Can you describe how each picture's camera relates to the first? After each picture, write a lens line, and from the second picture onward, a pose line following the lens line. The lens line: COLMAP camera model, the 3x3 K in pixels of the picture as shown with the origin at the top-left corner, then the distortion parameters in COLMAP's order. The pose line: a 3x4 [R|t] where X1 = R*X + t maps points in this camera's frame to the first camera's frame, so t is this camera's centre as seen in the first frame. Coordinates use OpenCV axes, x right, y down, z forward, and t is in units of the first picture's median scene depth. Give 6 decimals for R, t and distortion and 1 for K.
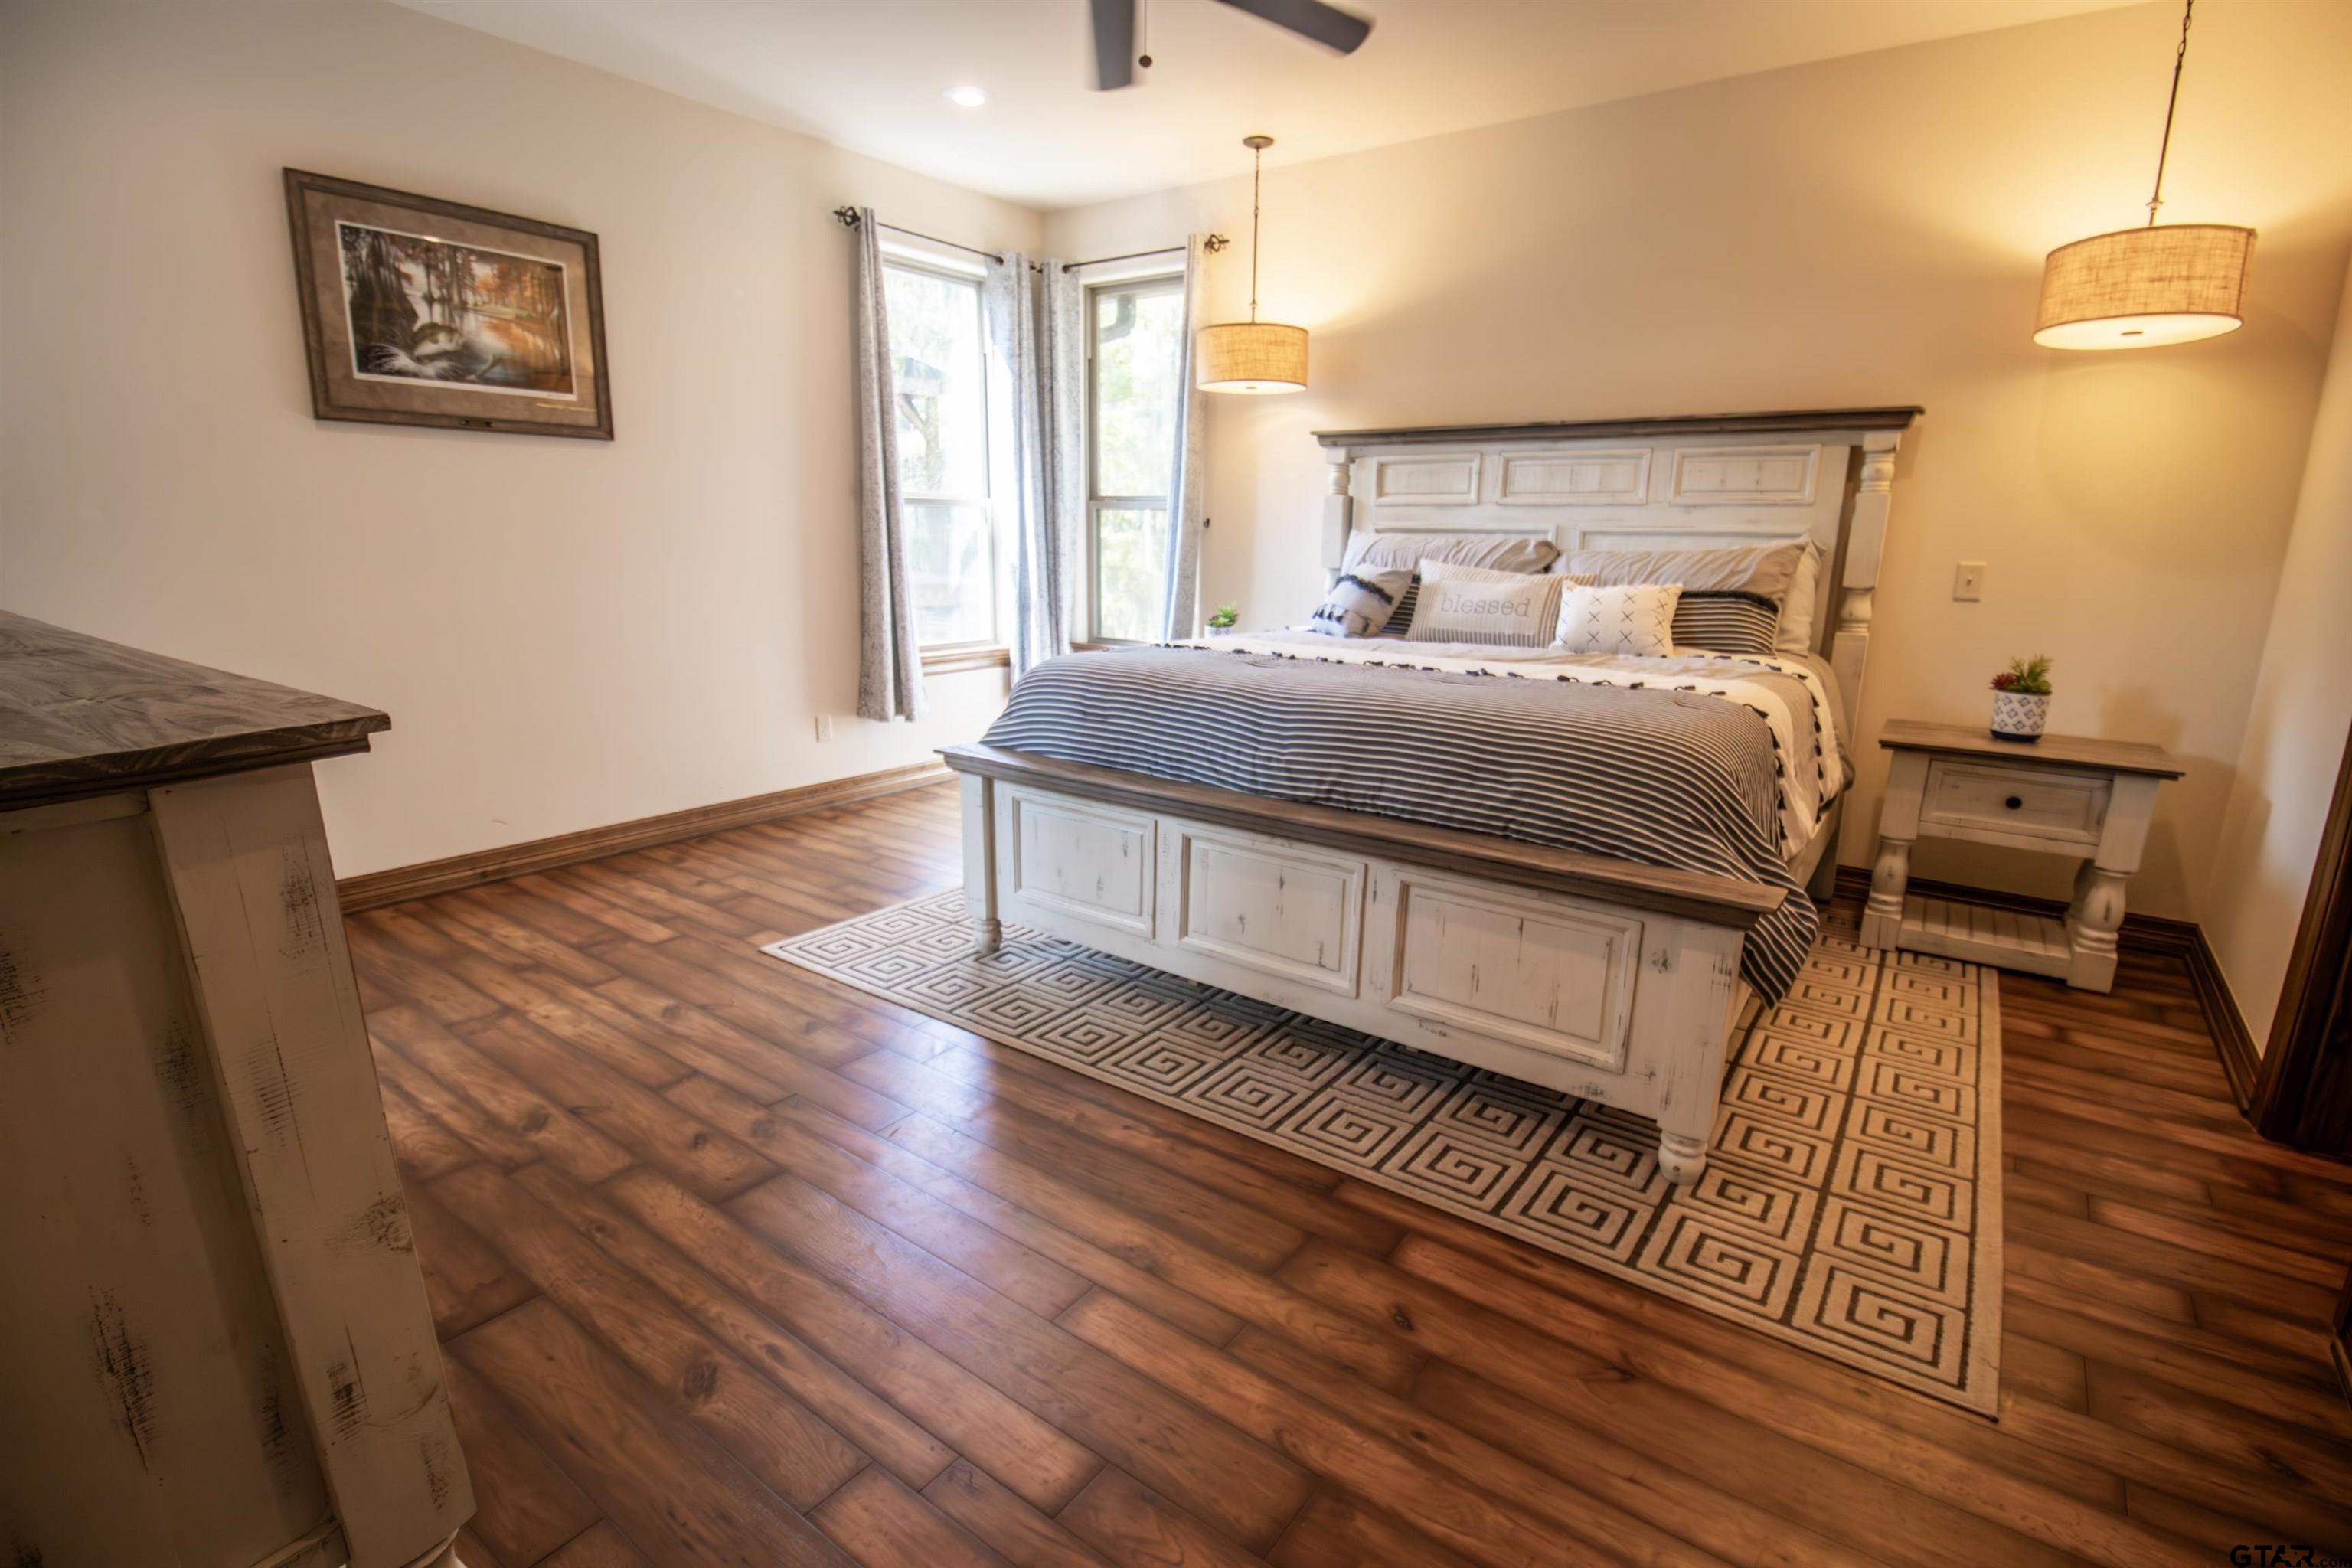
lens RADIAL K [[1095.5, 0, 1189.1], [0, 1095.5, 785.0], [0, 0, 1]] dist [-0.003095, -0.010887]
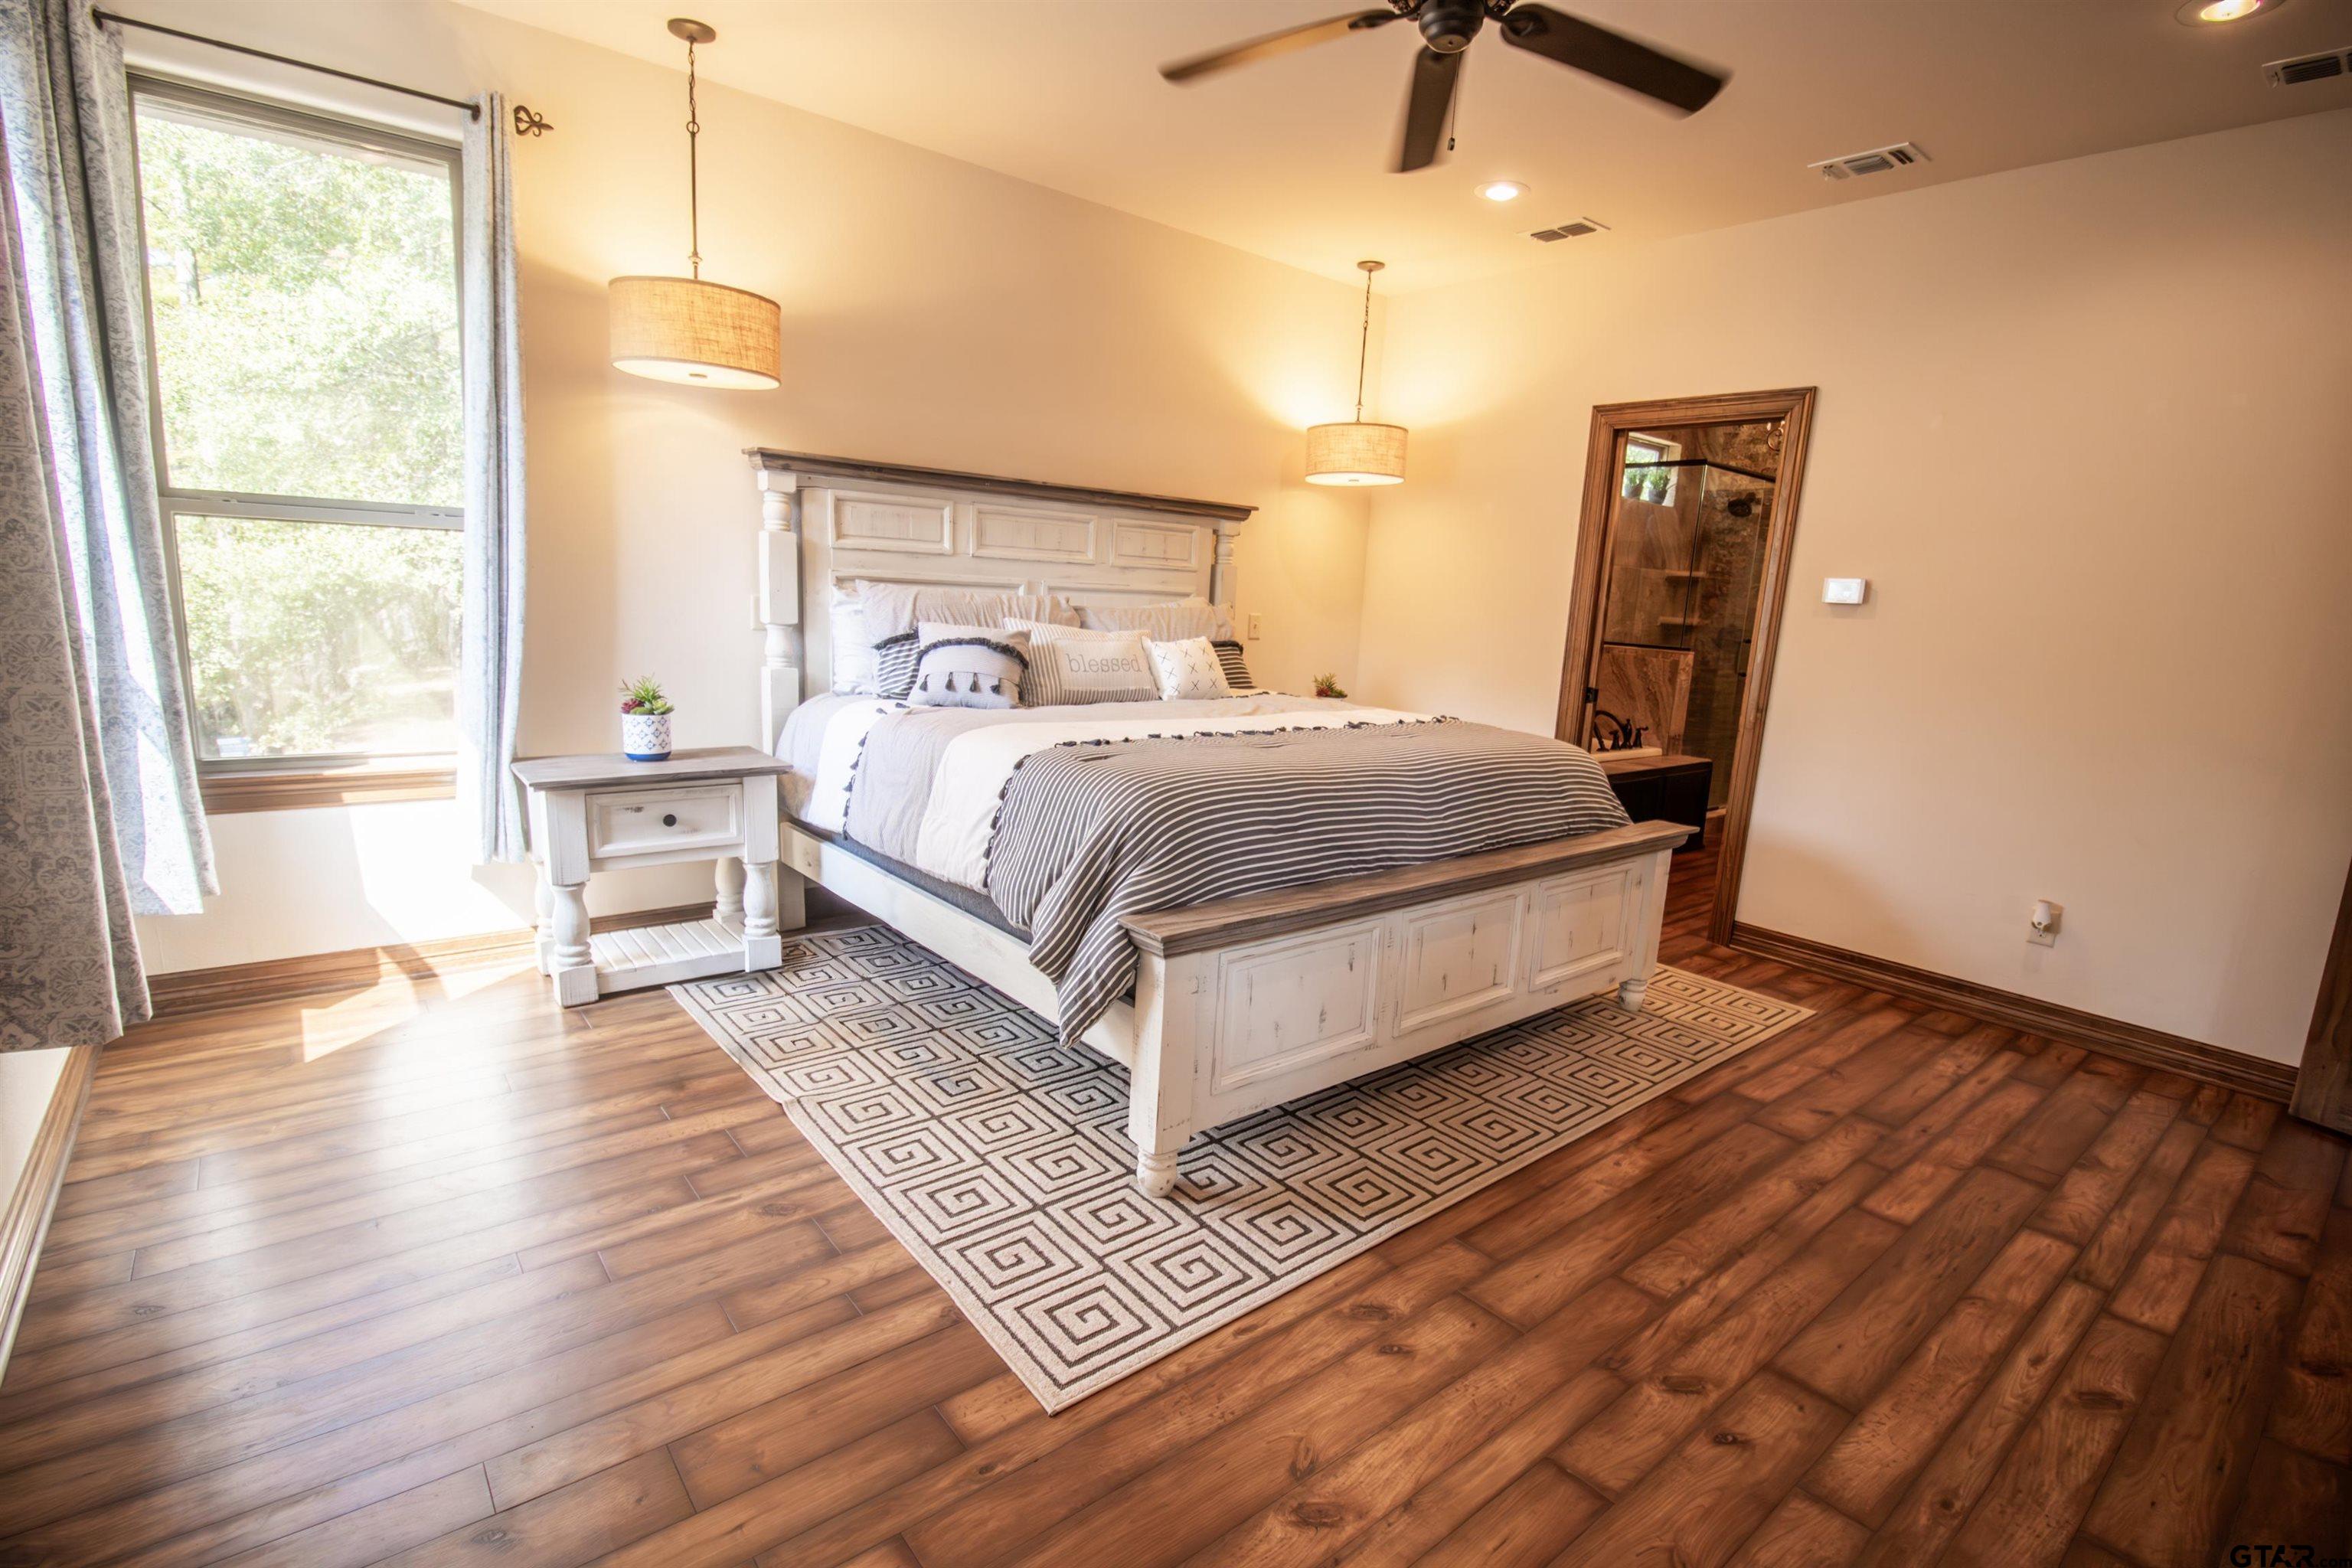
lens RADIAL K [[1095.5, 0, 1196.2], [0, 1095.5, 793.8], [0, 0, 1]] dist [-0.003095, -0.010887]
pose [[0.248784, -0.181363, 0.951427, -0.776840], [0.169447, 0.975313, 0.141608, -0.191944], [-0.953621, 0.125987, 0.273374, 0.710024]]
